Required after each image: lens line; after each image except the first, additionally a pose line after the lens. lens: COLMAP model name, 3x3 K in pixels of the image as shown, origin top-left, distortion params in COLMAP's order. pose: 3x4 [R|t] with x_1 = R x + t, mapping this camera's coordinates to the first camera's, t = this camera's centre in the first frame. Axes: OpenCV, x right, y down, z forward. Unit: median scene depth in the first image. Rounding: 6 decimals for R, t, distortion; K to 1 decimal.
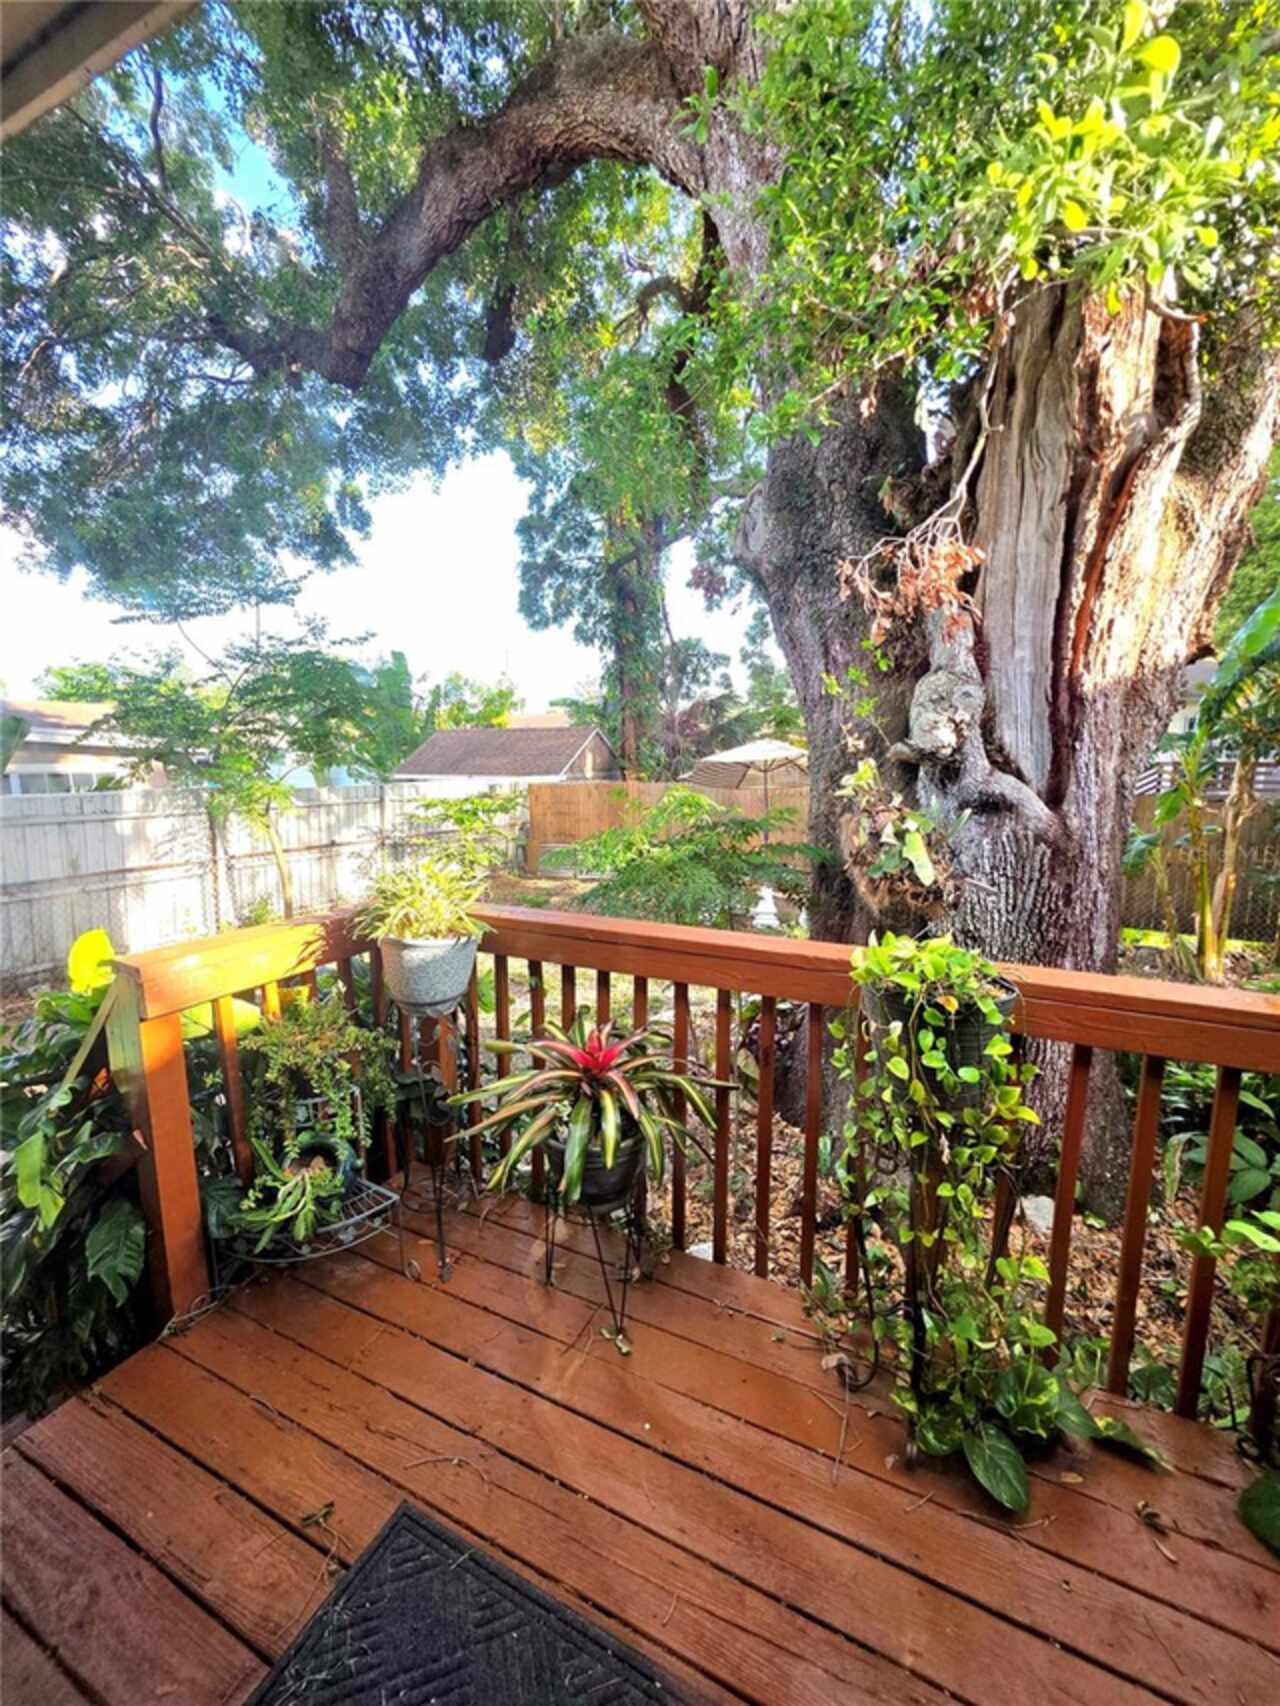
lens RADIAL K [[681.8, 0, 640.0], [0, 681.8, 853.0], [0, 0, 1]] dist [-0.002567, 0.002084]
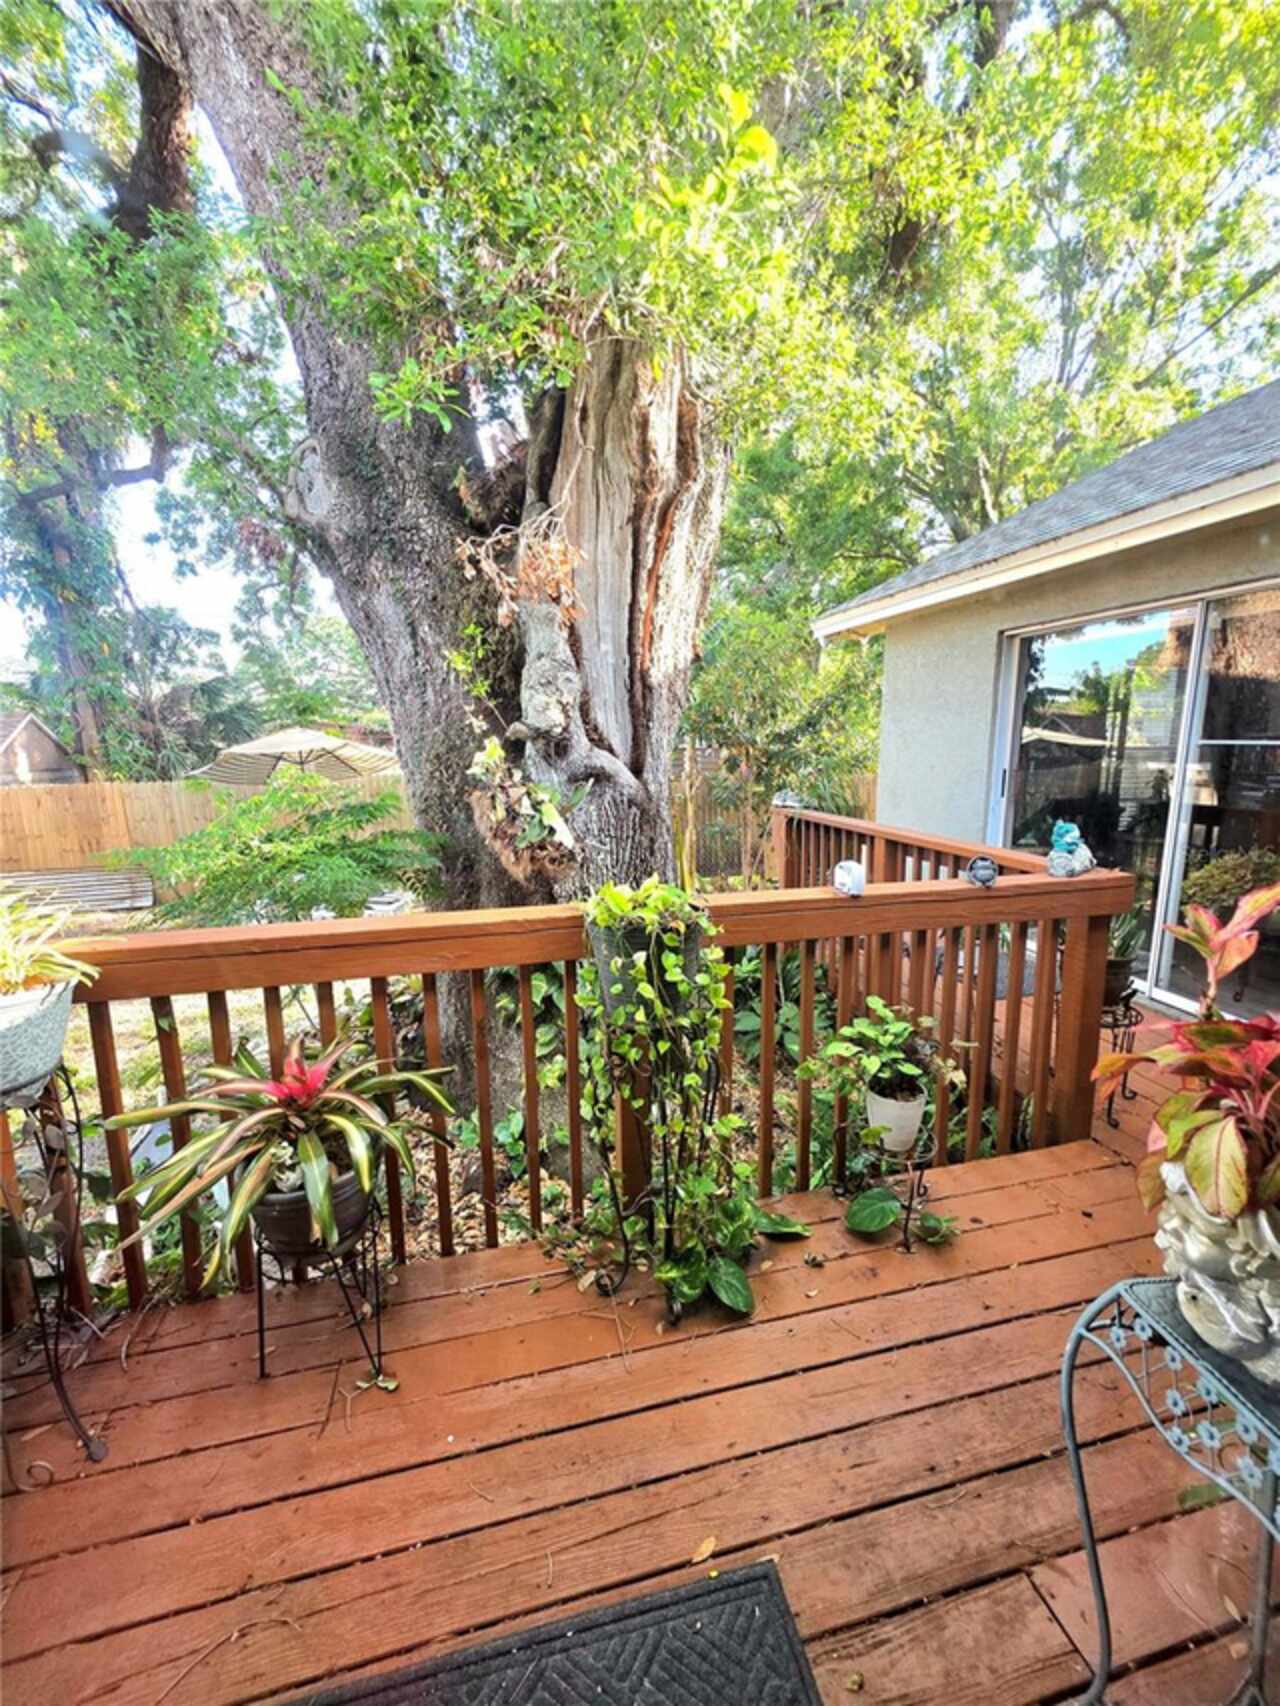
lens RADIAL K [[681.8, 0, 640.0], [0, 681.8, 853.0], [0, 0, 1]] dist [-0.002567, 0.002084]
pose [[0.774647, -0.109635, 0.622818, -0.174218], [0.103529, 0.993556, 0.046129, 0.014569], [-0.623862, 0.028746, 0.781006, 0.049657]]
